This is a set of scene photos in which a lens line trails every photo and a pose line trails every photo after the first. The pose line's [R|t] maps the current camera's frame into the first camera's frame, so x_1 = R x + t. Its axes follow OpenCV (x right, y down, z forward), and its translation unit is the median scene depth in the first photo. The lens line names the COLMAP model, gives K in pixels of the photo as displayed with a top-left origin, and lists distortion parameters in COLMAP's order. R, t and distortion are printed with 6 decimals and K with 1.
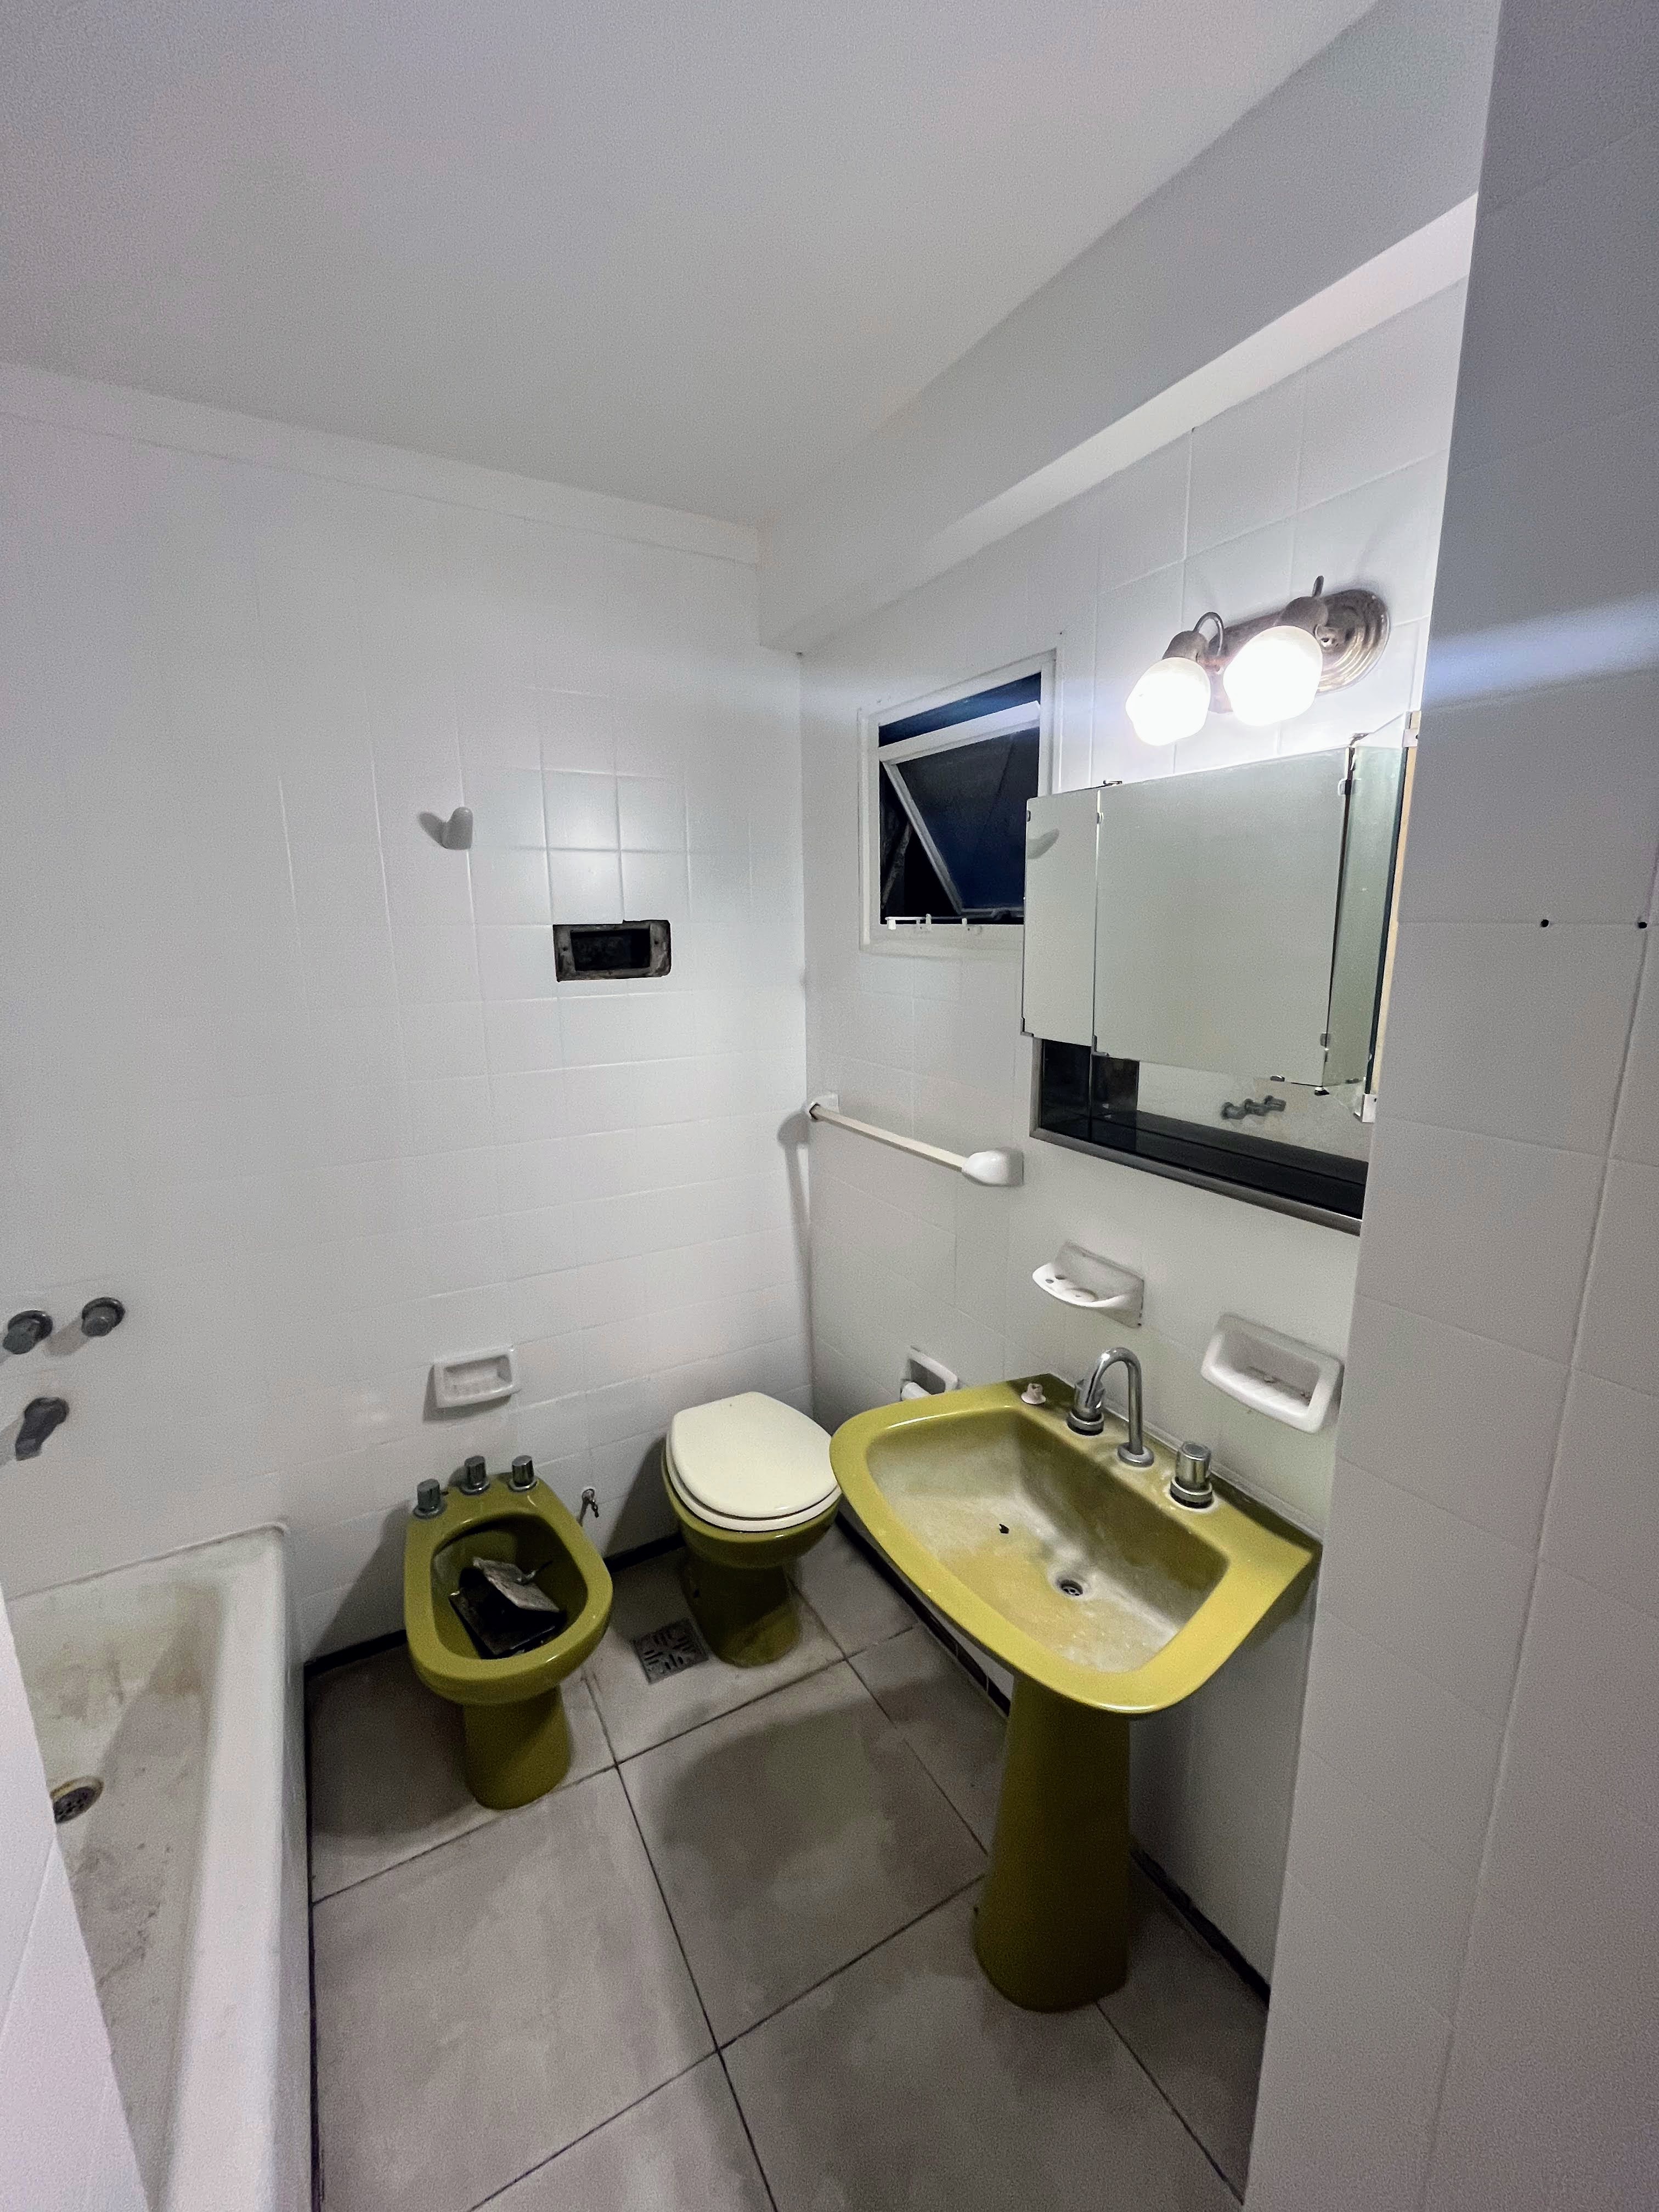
lens RADIAL K [[895.8, 0, 829.5], [0, 895.8, 1106.0], [0, 0, 1]] dist [0.003691, -0.000160]
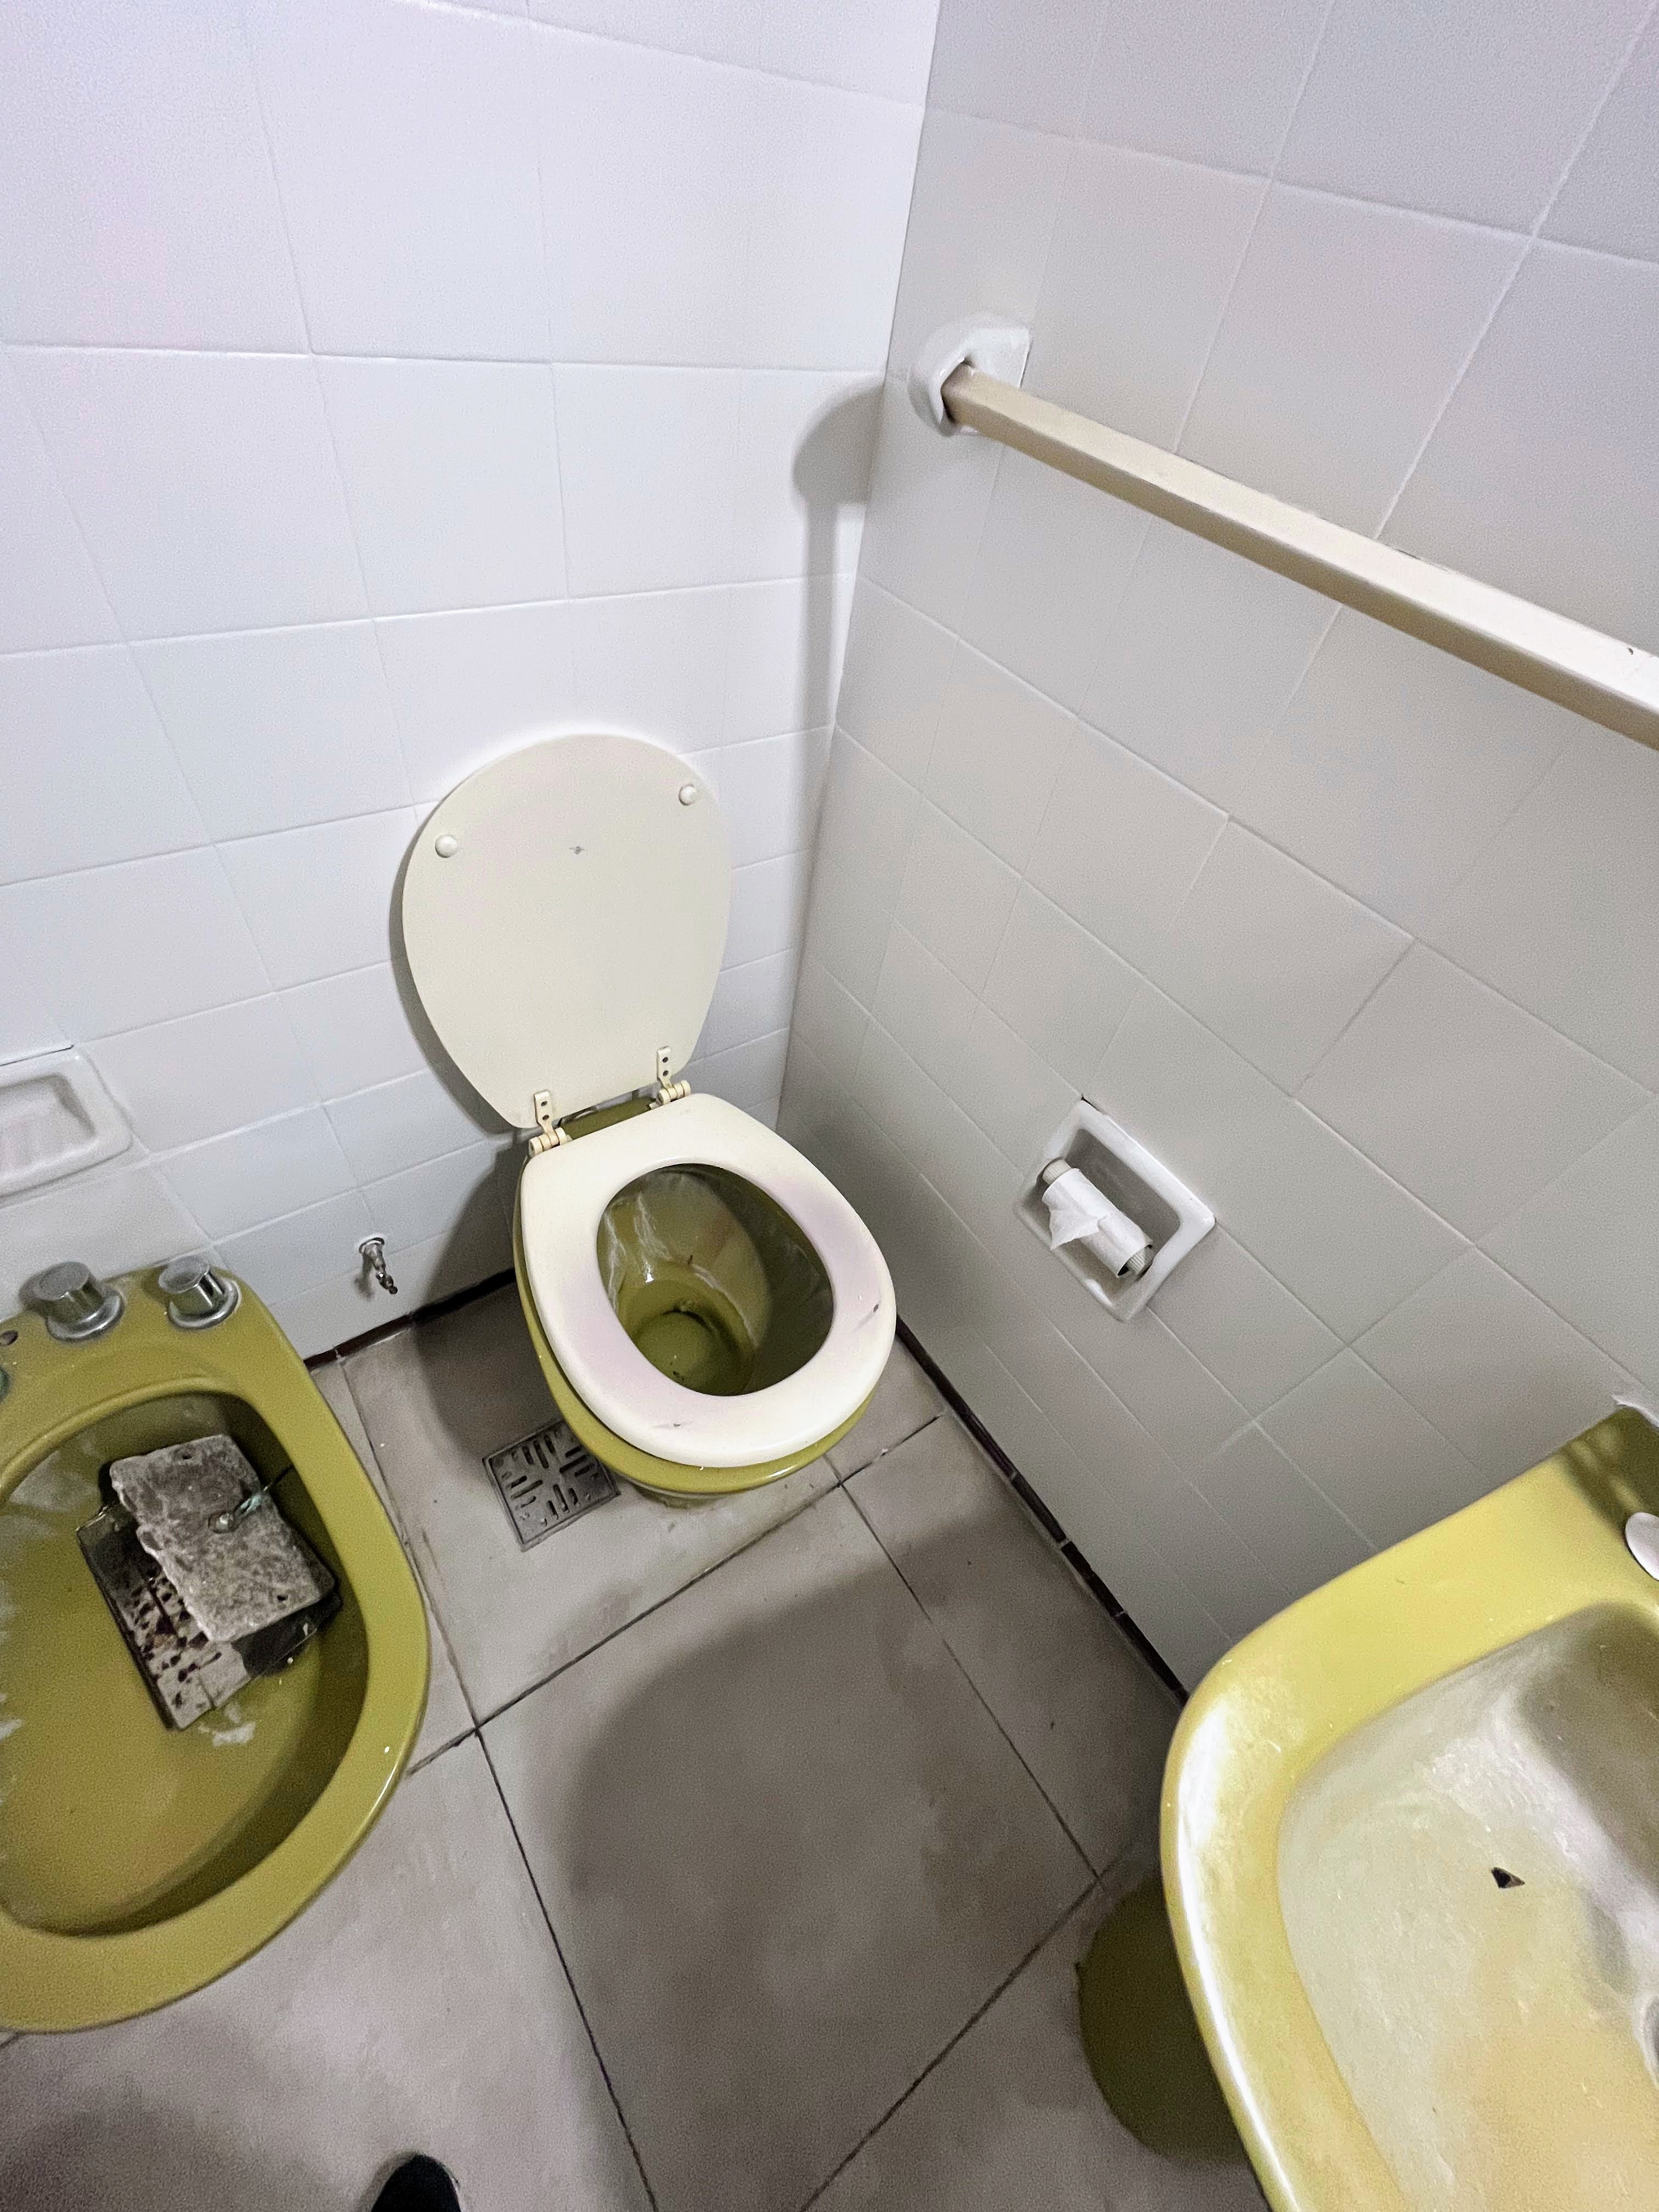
lens RADIAL K [[895.8, 0, 829.5], [0, 895.8, 1106.0], [0, 0, 1]] dist [0.003691, -0.000160]
pose [[0.984276, 0.028497, 0.174322, -0.112774], [-0.128350, 0.793406, 0.595007, 0.025901], [-0.121352, -0.608026, 0.784588, 0.688485]]
